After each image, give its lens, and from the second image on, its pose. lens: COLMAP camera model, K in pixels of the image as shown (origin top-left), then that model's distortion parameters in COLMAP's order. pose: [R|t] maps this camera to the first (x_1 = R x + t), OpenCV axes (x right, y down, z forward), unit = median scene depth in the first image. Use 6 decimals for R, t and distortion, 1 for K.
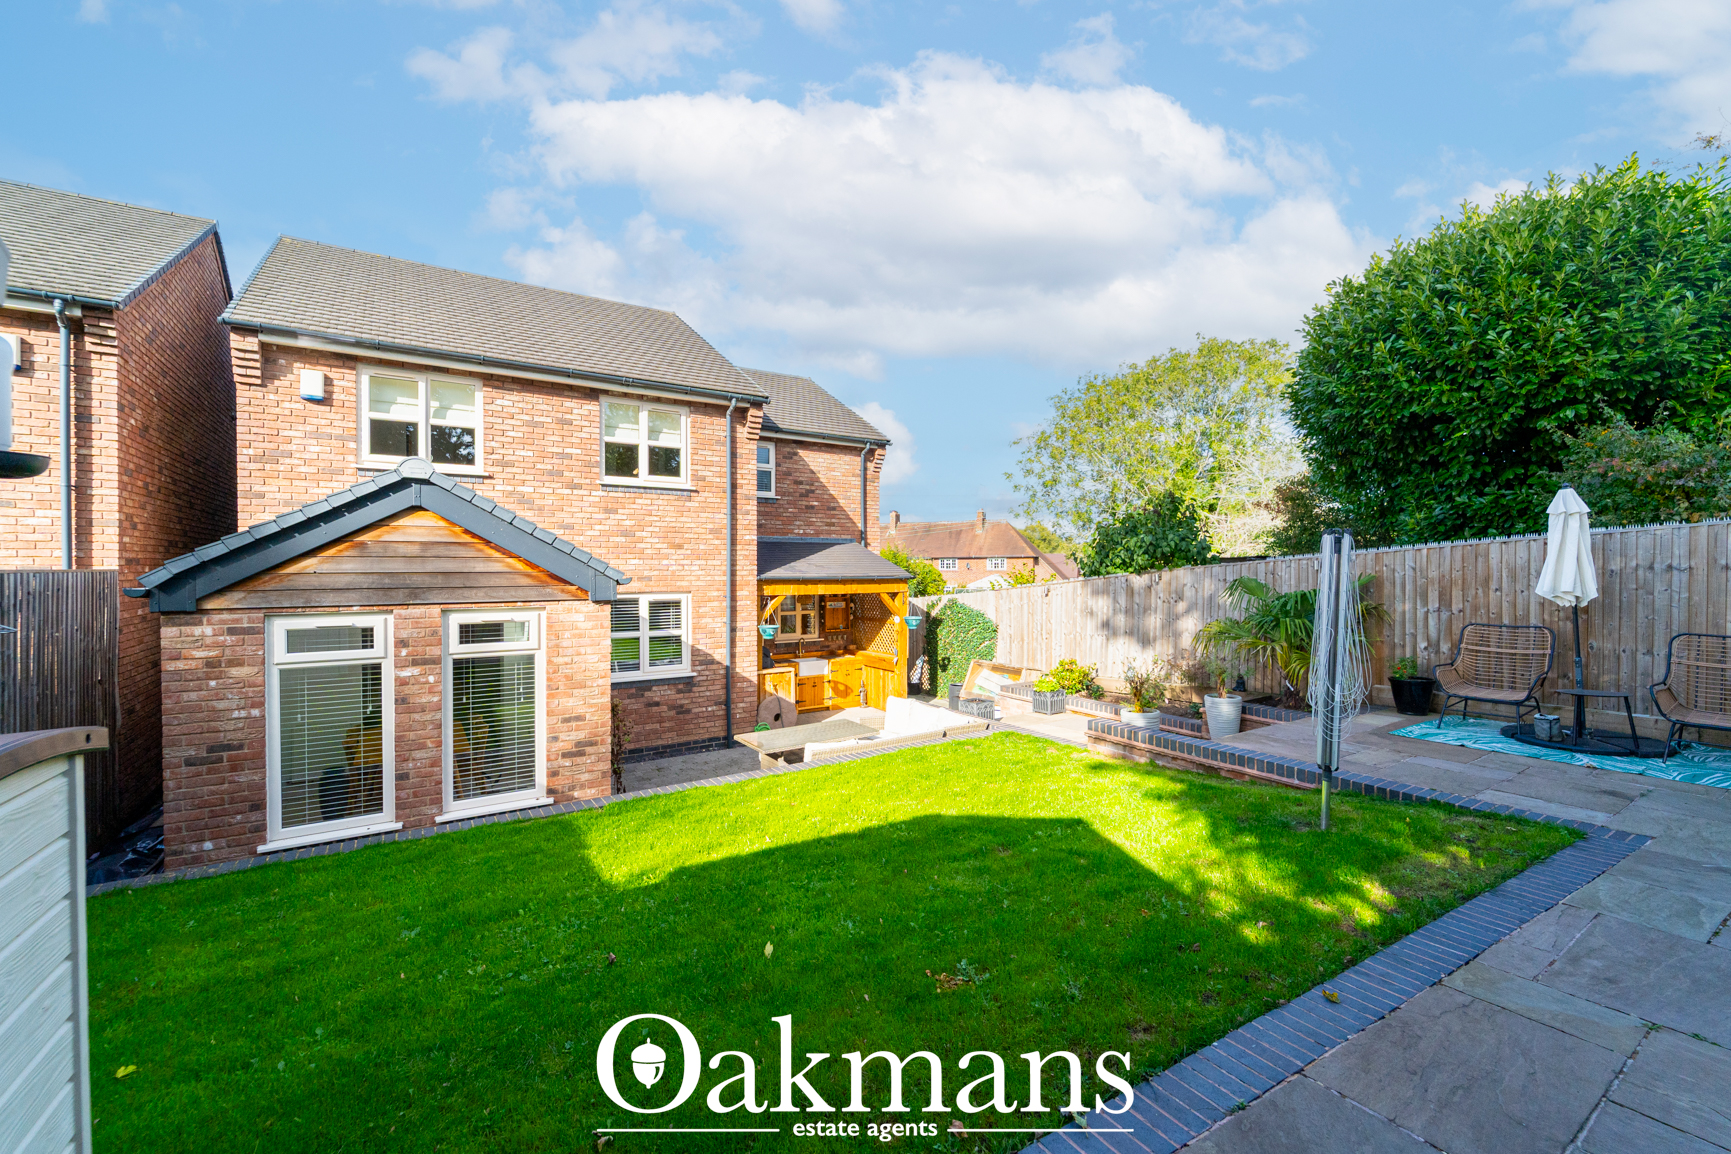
lens RADIAL K [[705.8, 0, 871.7], [0, 705.8, 571.1], [0, 0, 1]] dist [-0.000517, -0.000360]
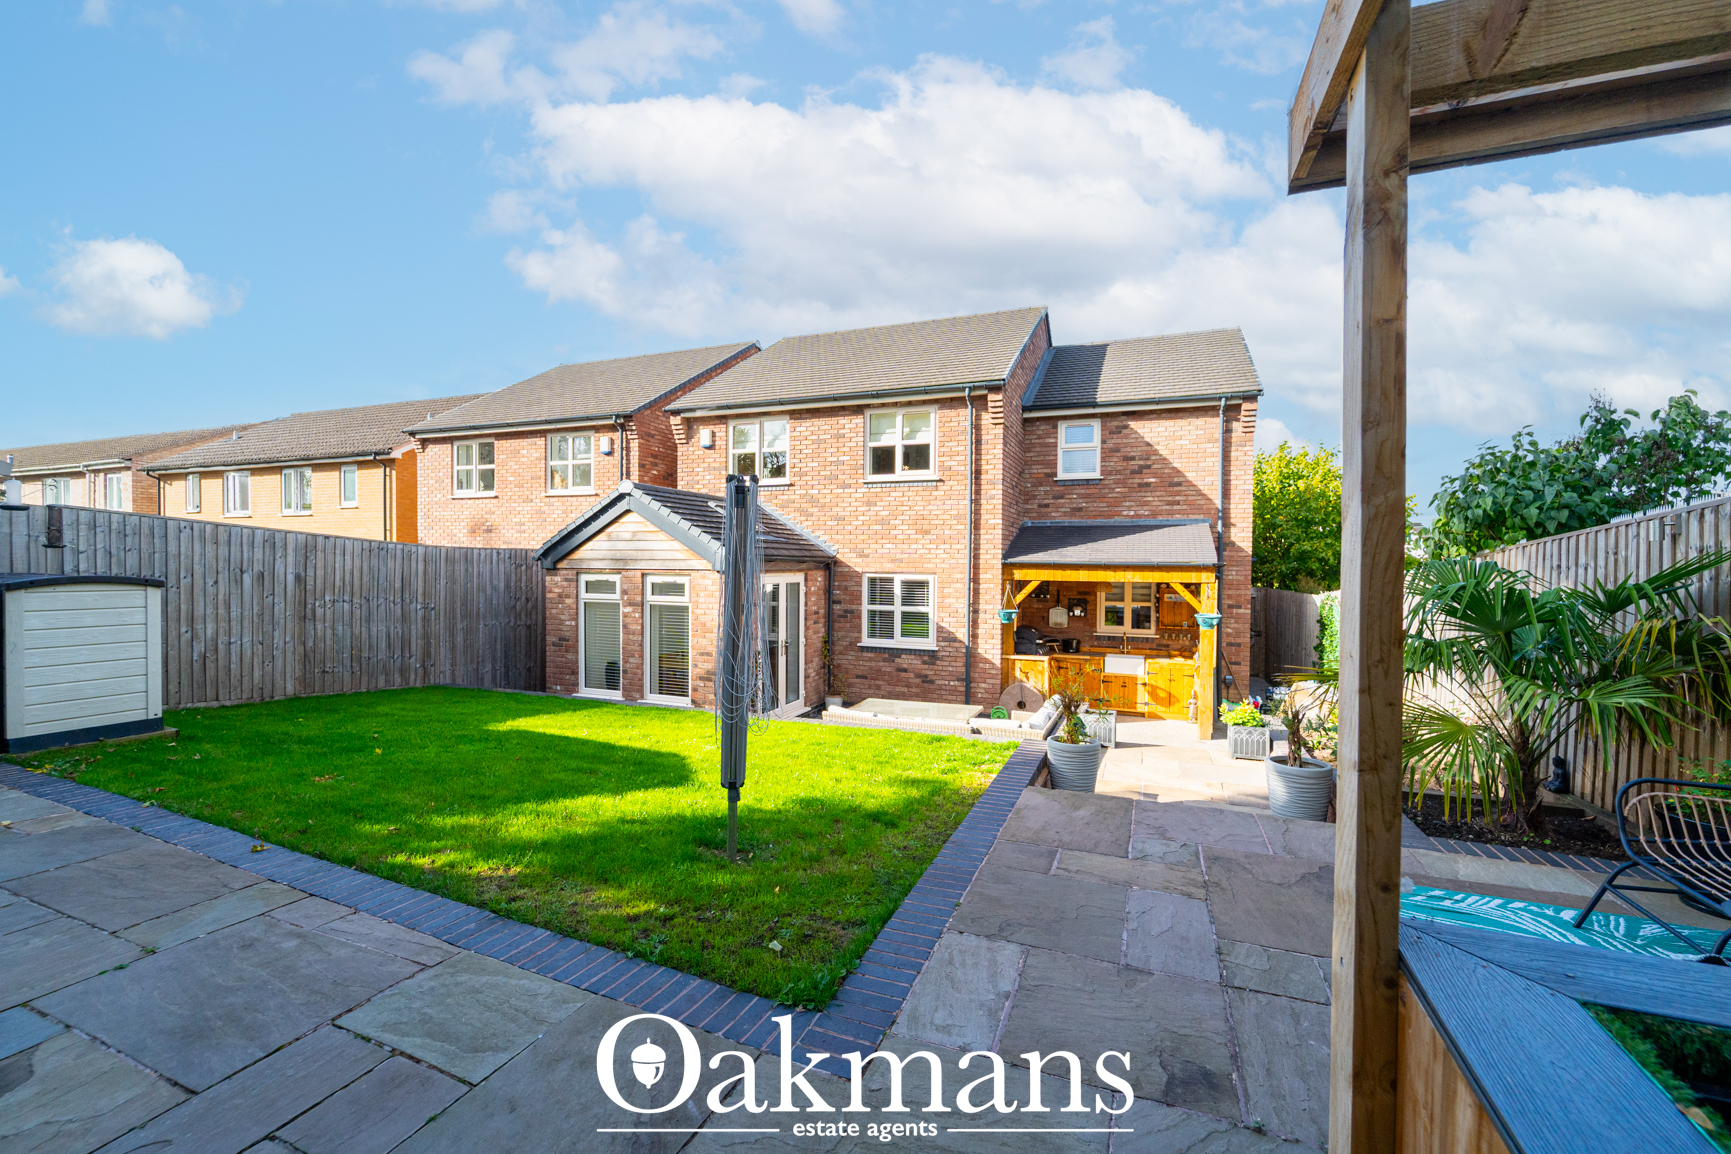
lens RADIAL K [[705.8, 0, 871.7], [0, 705.8, 571.1], [0, 0, 1]] dist [-0.000517, -0.000360]
pose [[0.573833, 0.016213, -0.818812, 0.587191], [-0.012363, 0.999862, 0.011133, 0.014993], [0.818879, 0.003734, 0.573954, 0.292178]]
